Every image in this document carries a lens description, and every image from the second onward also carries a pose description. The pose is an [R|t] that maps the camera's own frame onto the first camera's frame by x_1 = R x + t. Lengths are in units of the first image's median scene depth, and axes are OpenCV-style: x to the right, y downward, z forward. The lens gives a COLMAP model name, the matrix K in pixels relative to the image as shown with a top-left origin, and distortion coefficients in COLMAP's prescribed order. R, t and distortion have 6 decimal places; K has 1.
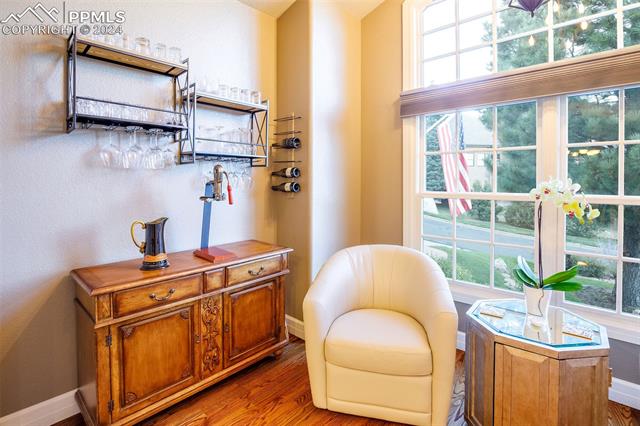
lens RADIAL K [[309.4, 0, 319.6], [0, 309.4, 175.6], [0, 0, 1]] dist [-0.030510, 0.000018]
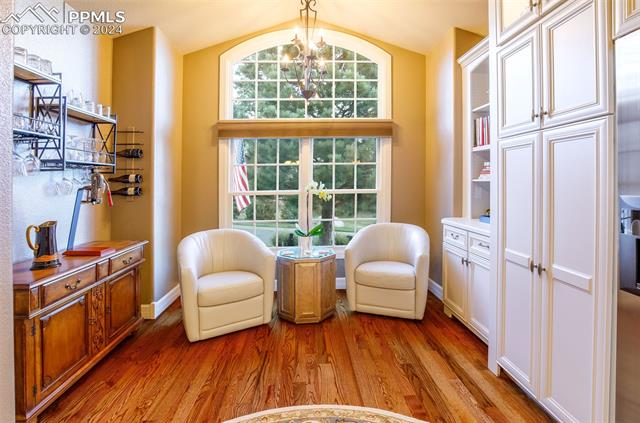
lens RADIAL K [[311.9, 0, 318.6], [0, 311.9, 188.1], [0, 0, 1]] dist [-0.037707, 0.000104]
pose [[0.697054, -0.022624, 0.716661, -0.546347], [0.001668, 0.999551, 0.029933, -0.009878], [-0.717016, -0.019669, 0.696779, -0.380375]]
